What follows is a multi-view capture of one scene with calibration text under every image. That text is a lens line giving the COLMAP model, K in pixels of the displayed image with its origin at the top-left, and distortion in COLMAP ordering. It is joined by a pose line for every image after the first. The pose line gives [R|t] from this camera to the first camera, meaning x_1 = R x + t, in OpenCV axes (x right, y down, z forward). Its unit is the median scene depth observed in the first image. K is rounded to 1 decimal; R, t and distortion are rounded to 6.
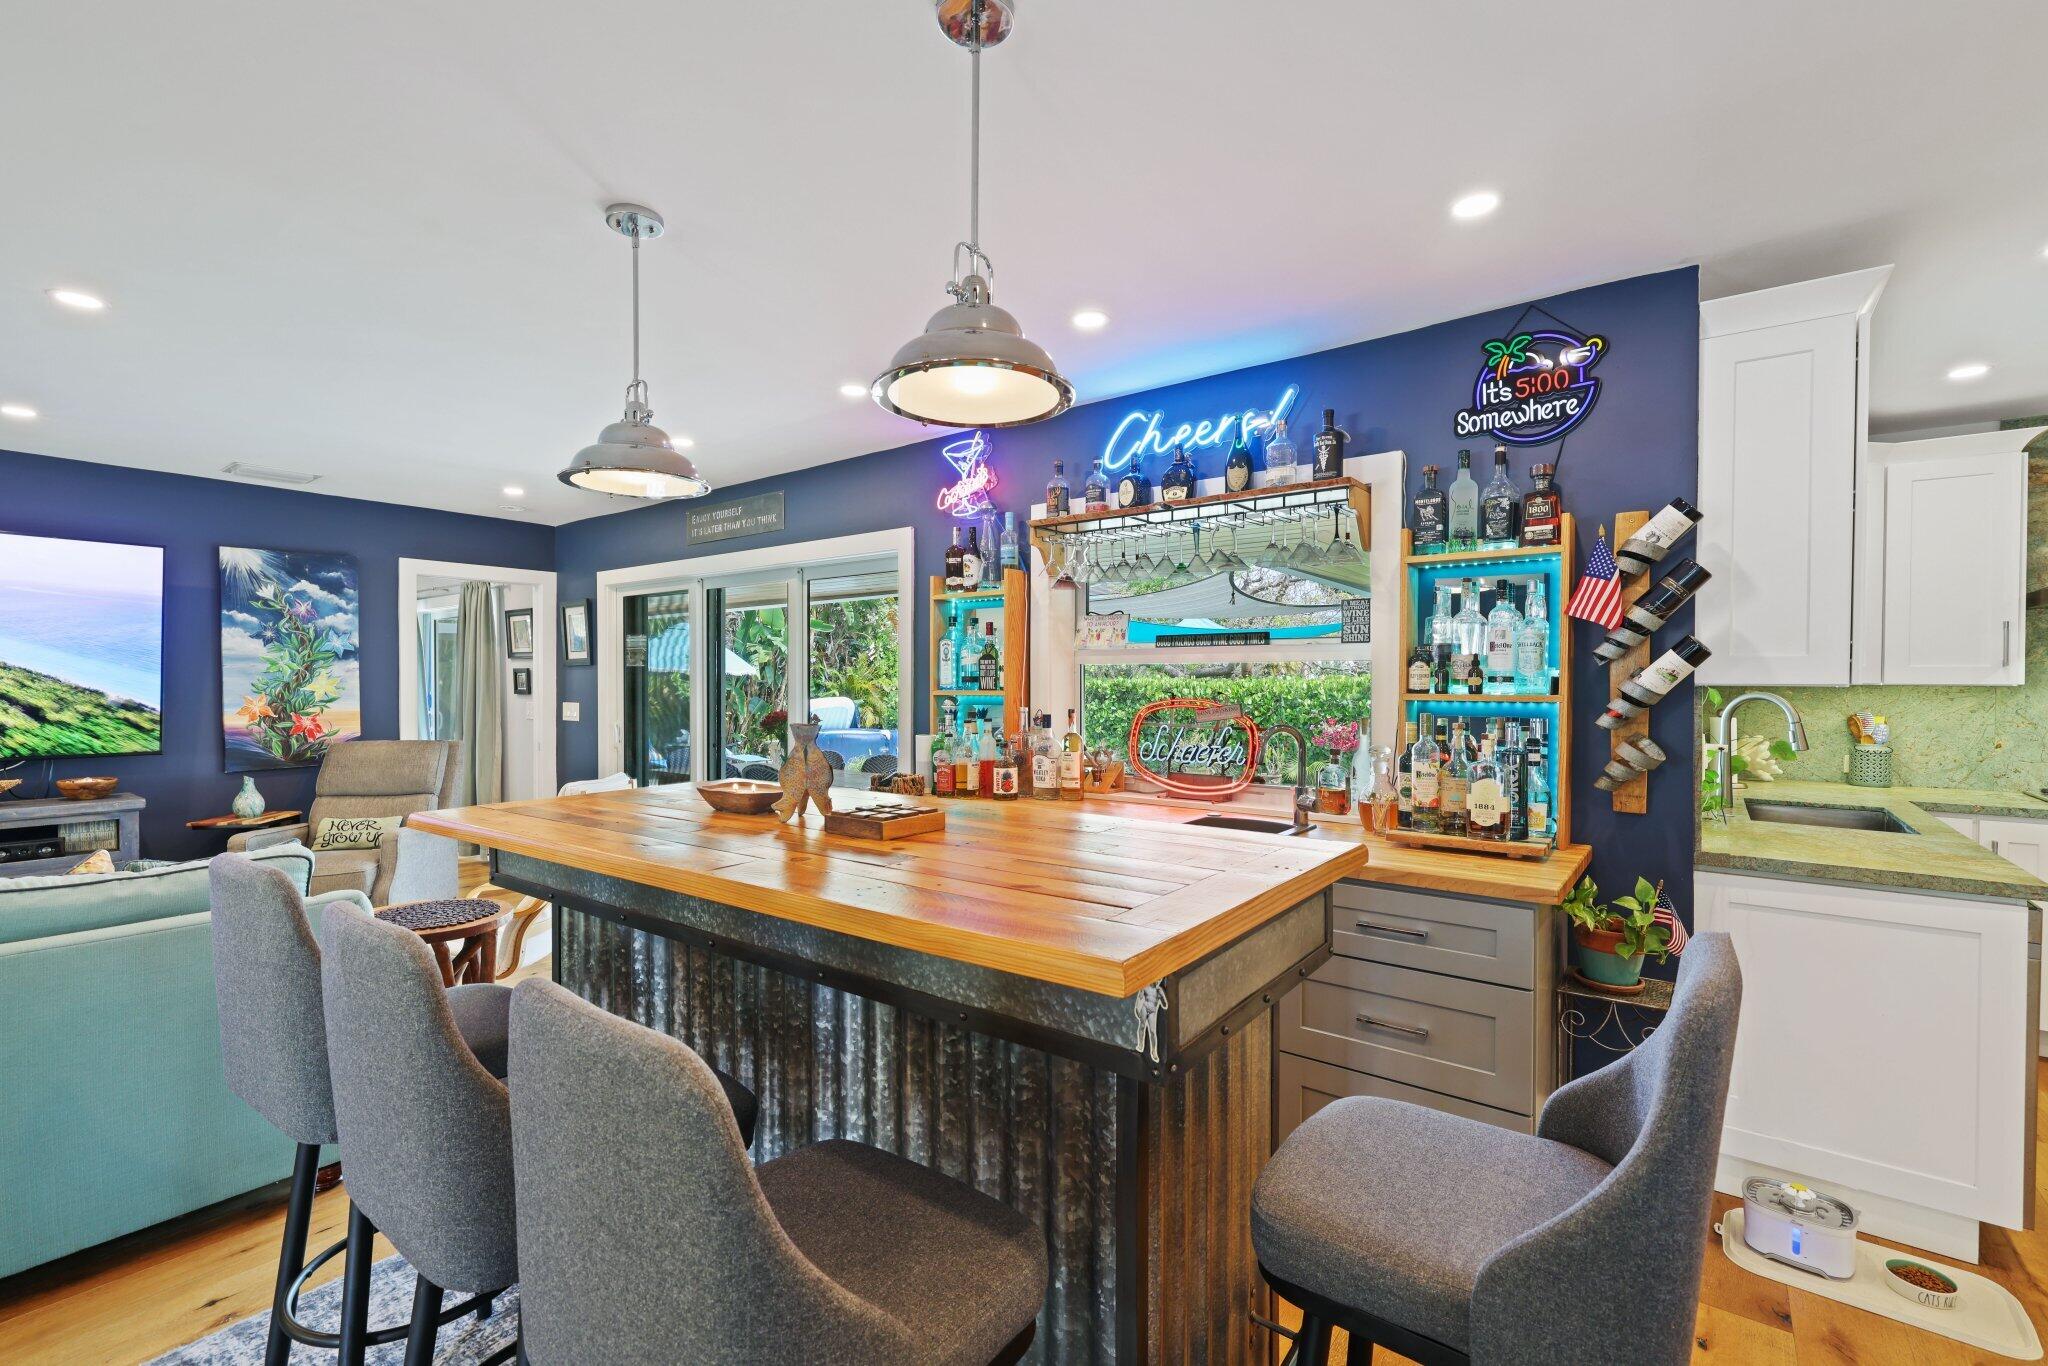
lens RADIAL K [[879.0, 0, 1024.4], [0, 879.0, 689.4], [0, 0, 1]] dist [0.002772, -0.000054]
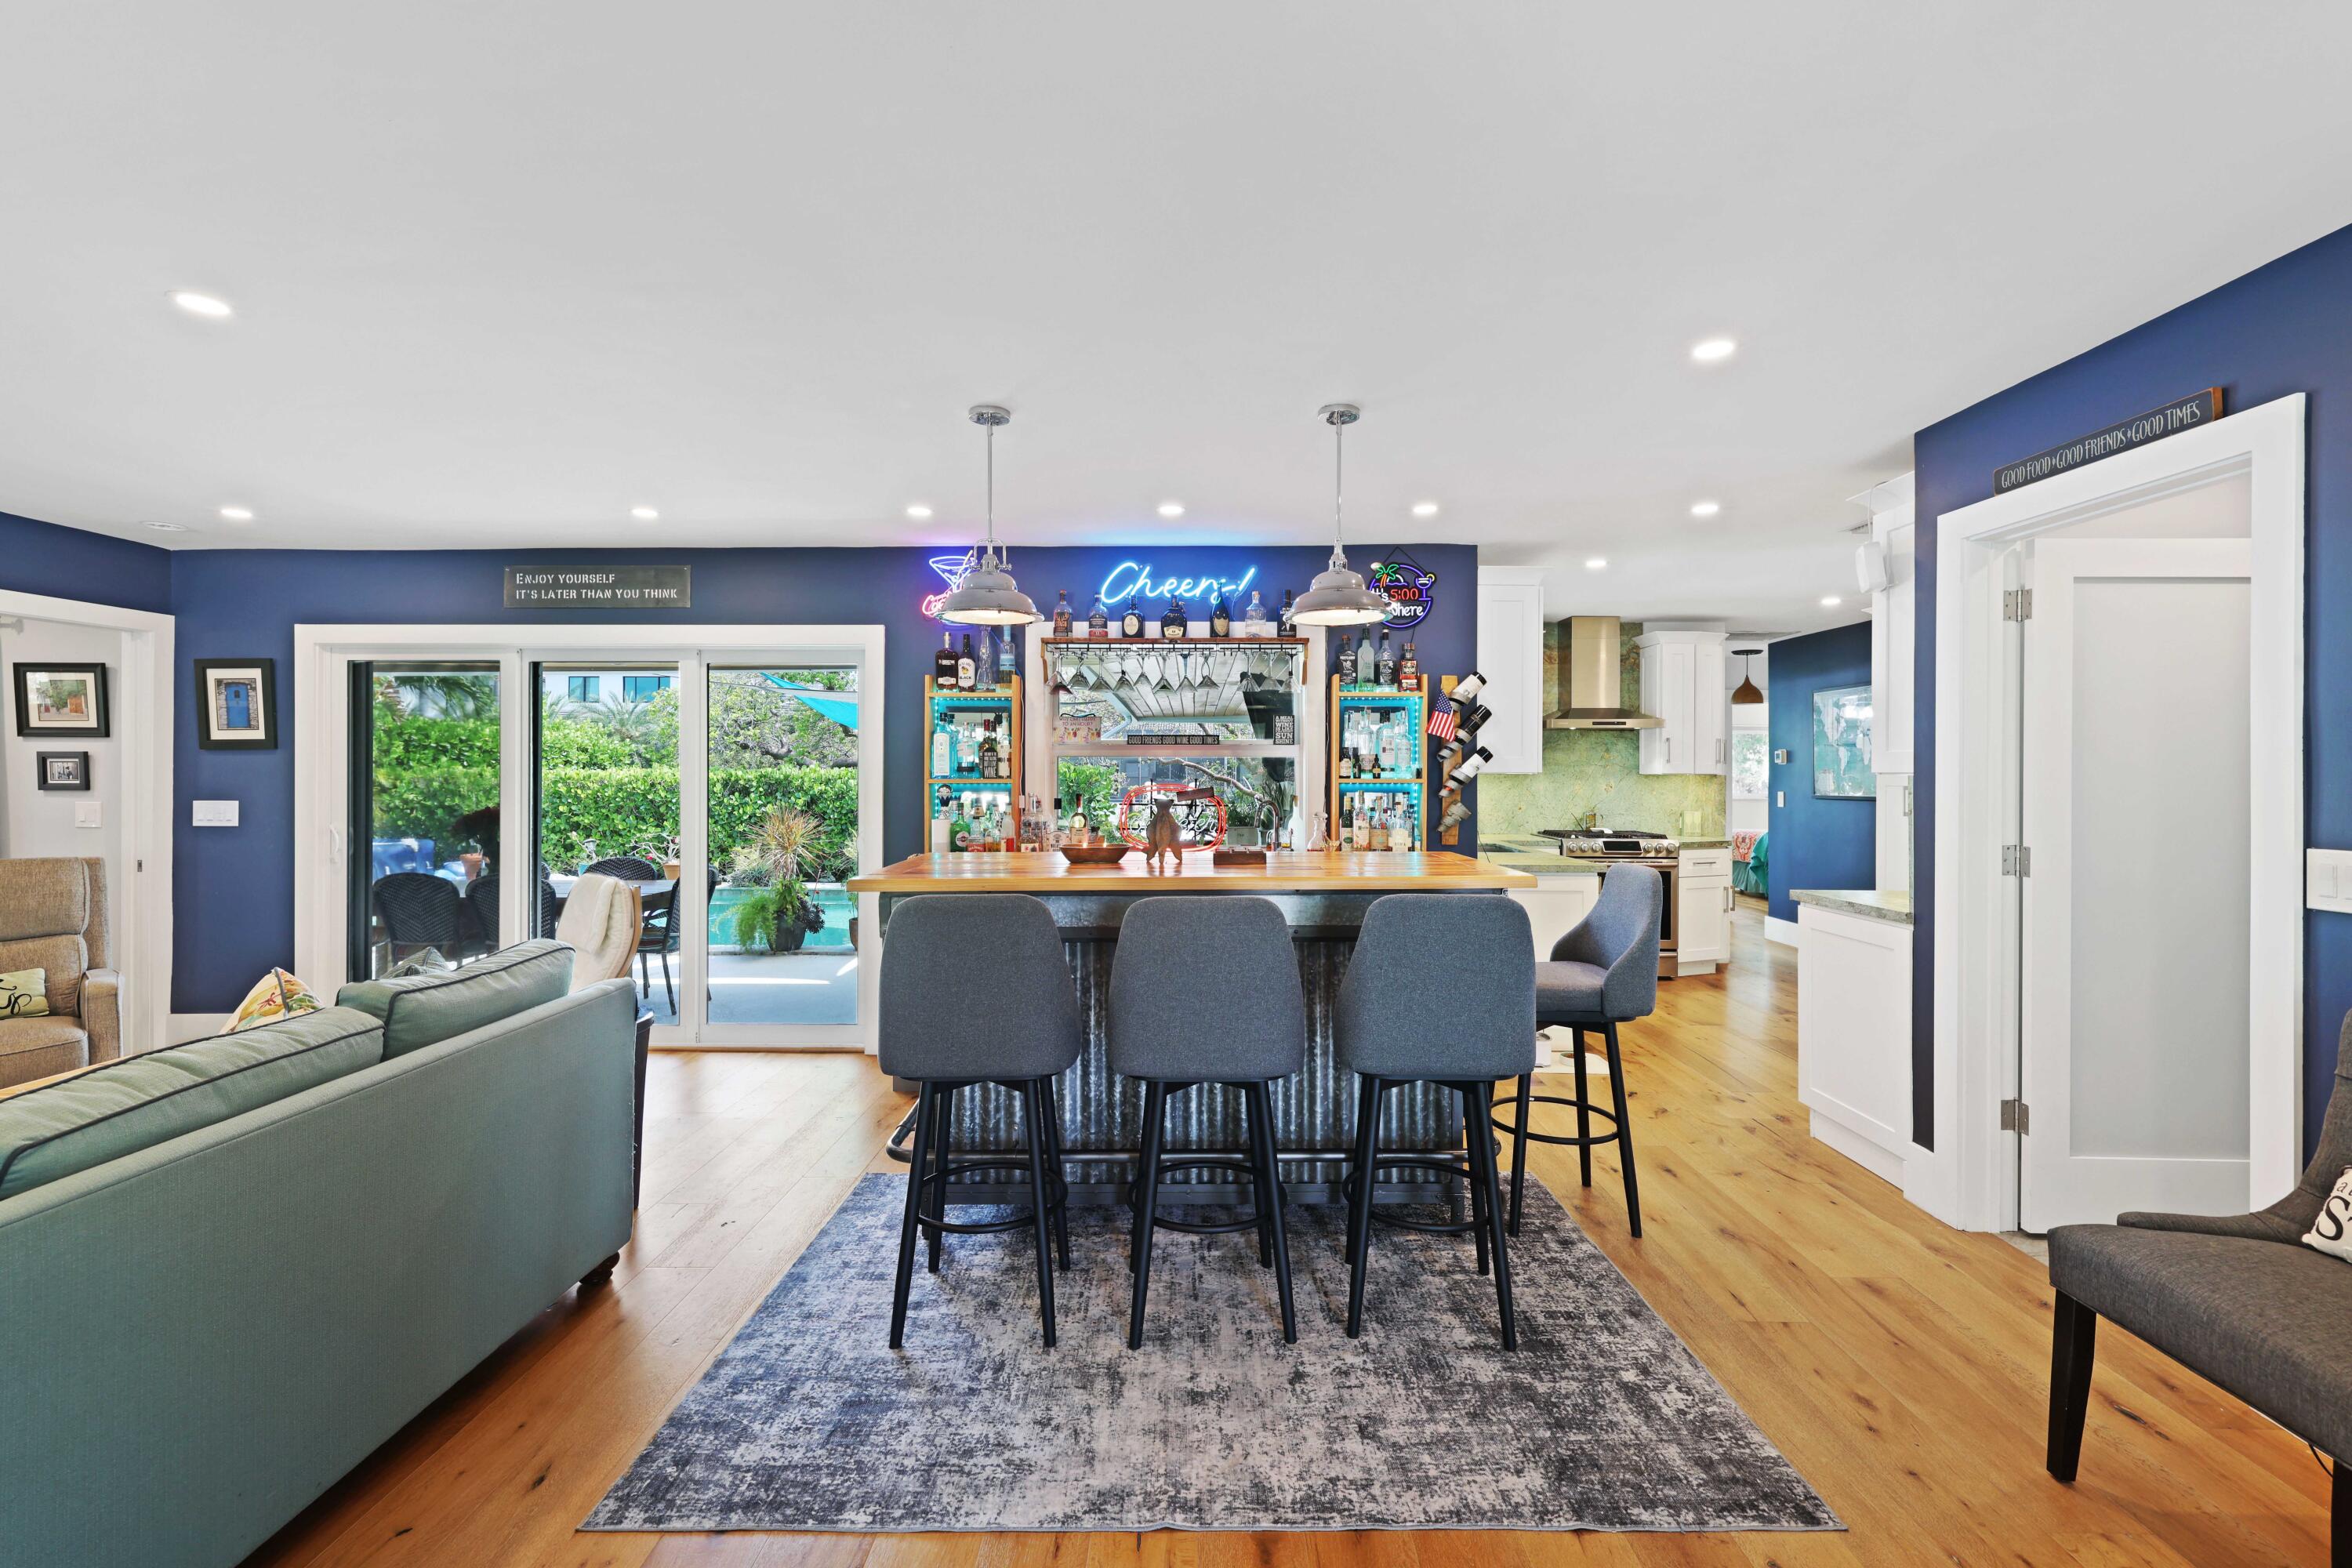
lens RADIAL K [[980.9, 0, 1175.7], [0, 980.9, 775.9], [0, 0, 1]] dist [-0.000507, 0.000031]
pose [[0.810103, -0.002235, 0.586284, -0.702716], [0.005671, 0.999976, -0.004023, 0.004465], [-0.586261, 0.006584, 0.810096, -0.213985]]
